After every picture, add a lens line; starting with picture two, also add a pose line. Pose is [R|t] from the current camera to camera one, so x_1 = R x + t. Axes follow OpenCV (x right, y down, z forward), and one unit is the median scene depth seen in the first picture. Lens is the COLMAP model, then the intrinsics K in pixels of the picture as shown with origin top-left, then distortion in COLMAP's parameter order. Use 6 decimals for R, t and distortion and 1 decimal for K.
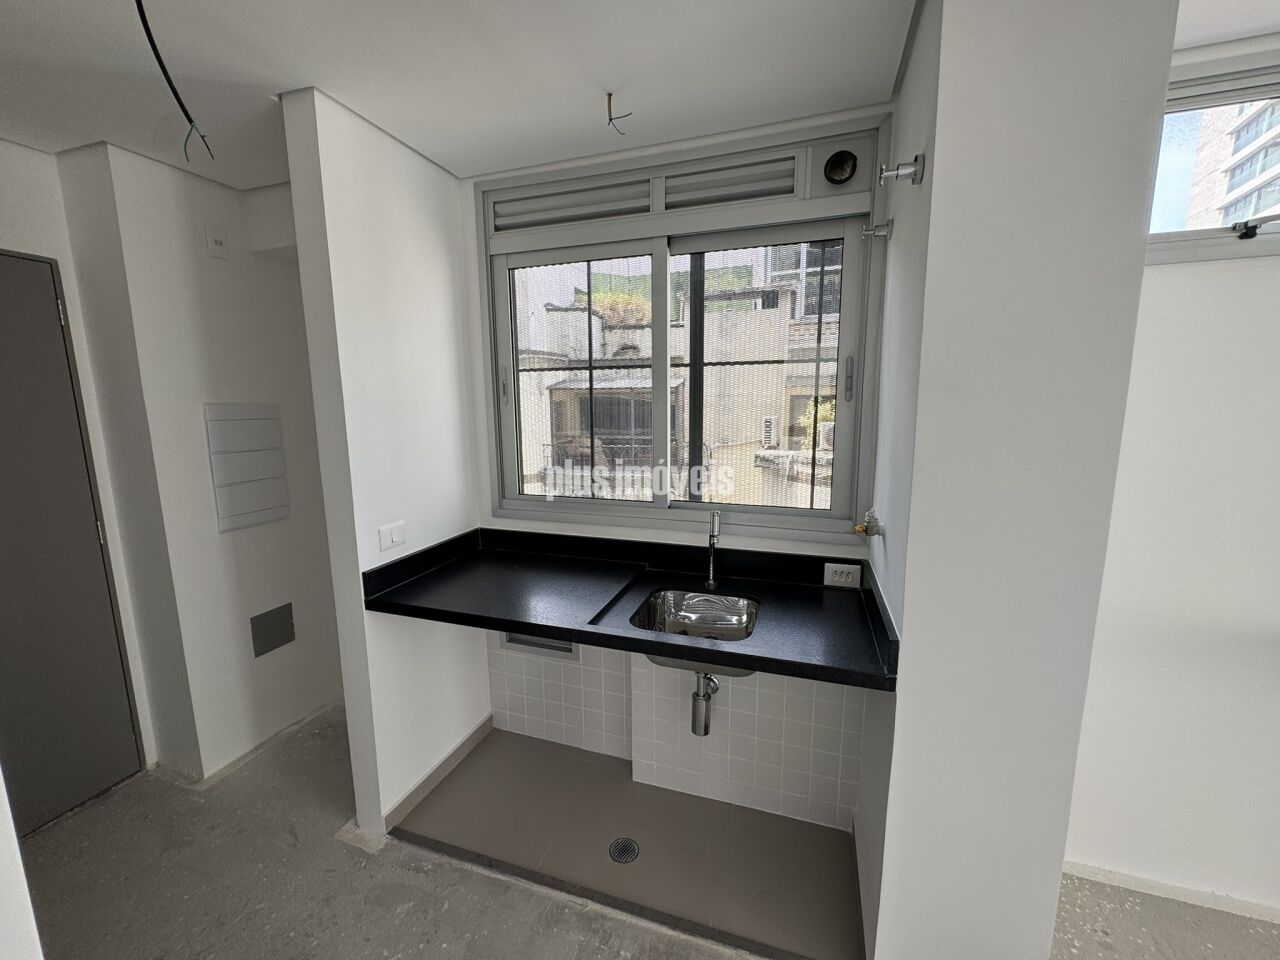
lens RADIAL K [[510.7, 0, 638.4], [0, 510.7, 480.9], [0, 0, 1]] dist [-0.001125, 0.000199]
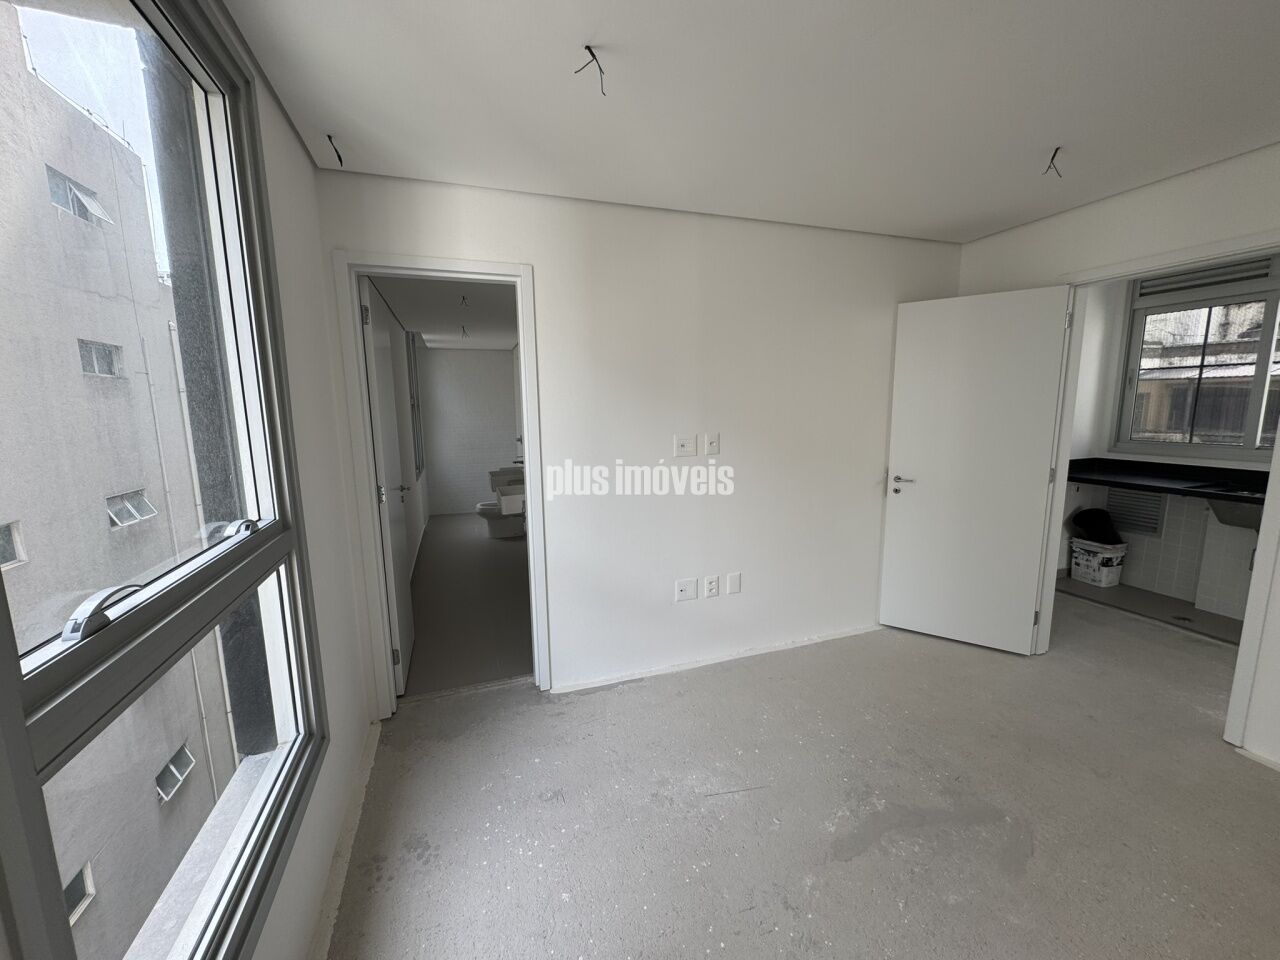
lens RADIAL K [[510.7, 0, 638.4], [0, 510.7, 480.9], [0, 0, 1]] dist [-0.001125, 0.000199]
pose [[0.616813, 0.117376, -0.778309, 0.107219], [-0.113562, 0.991744, 0.059566, 0.247484], [0.778874, 0.051645, 0.625050, -1.392115]]
